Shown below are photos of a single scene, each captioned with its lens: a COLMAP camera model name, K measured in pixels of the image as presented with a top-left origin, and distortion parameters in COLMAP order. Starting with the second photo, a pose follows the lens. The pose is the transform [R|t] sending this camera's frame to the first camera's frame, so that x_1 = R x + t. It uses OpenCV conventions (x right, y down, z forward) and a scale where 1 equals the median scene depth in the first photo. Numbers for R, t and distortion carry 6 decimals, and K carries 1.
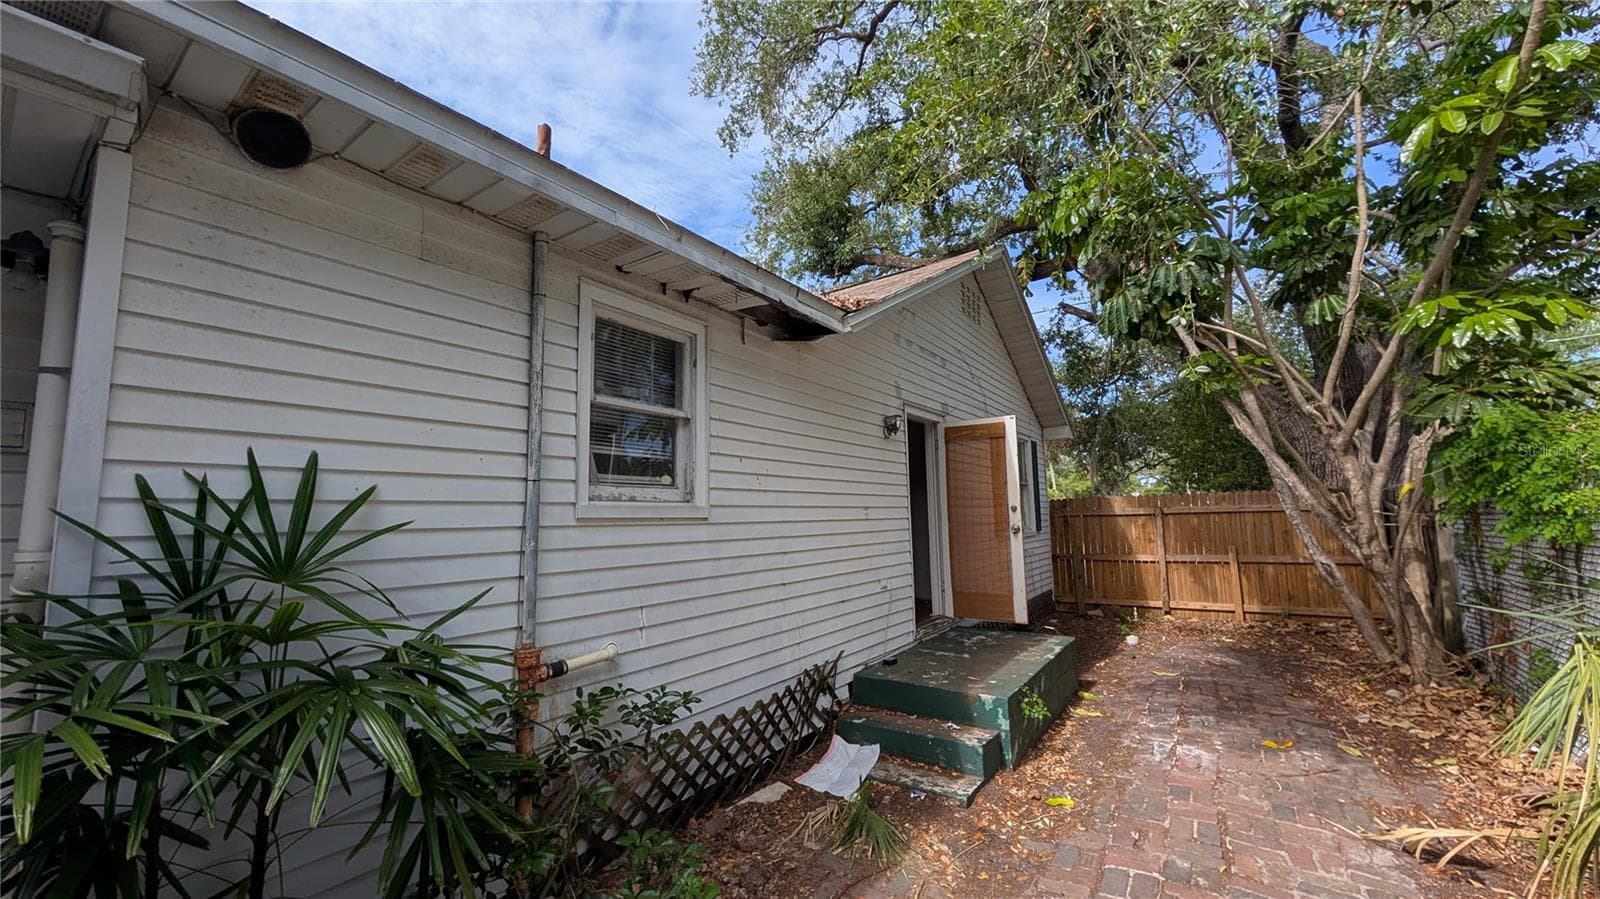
lens RADIAL K [[603.9, 0, 798.1], [0, 603.9, 451.3], [0, 0, 1]] dist [0.001423, -0.000091]
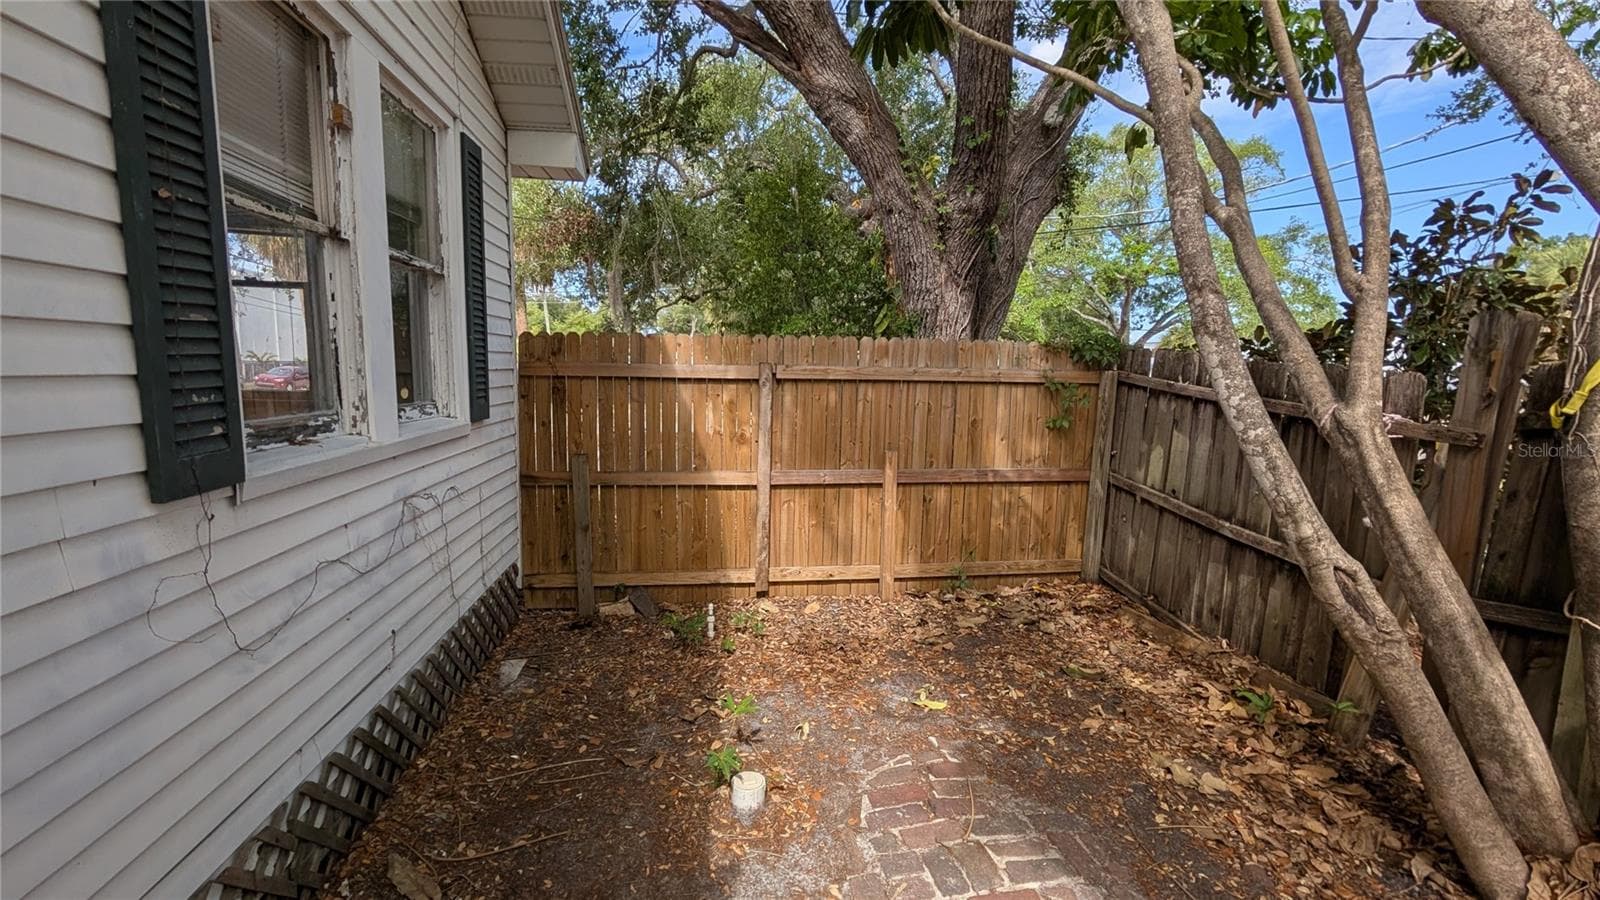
lens RADIAL K [[663.4, 0, 800.0], [0, 663.4, 450.0], [0, 0, 1]] dist [0.000593, 0.000006]
pose [[0.724235, -0.049408, 0.687780, 0.279724], [-0.112263, 0.975673, 0.188304, 0.059524], [-0.680353, -0.213589, 0.701070, 0.630276]]
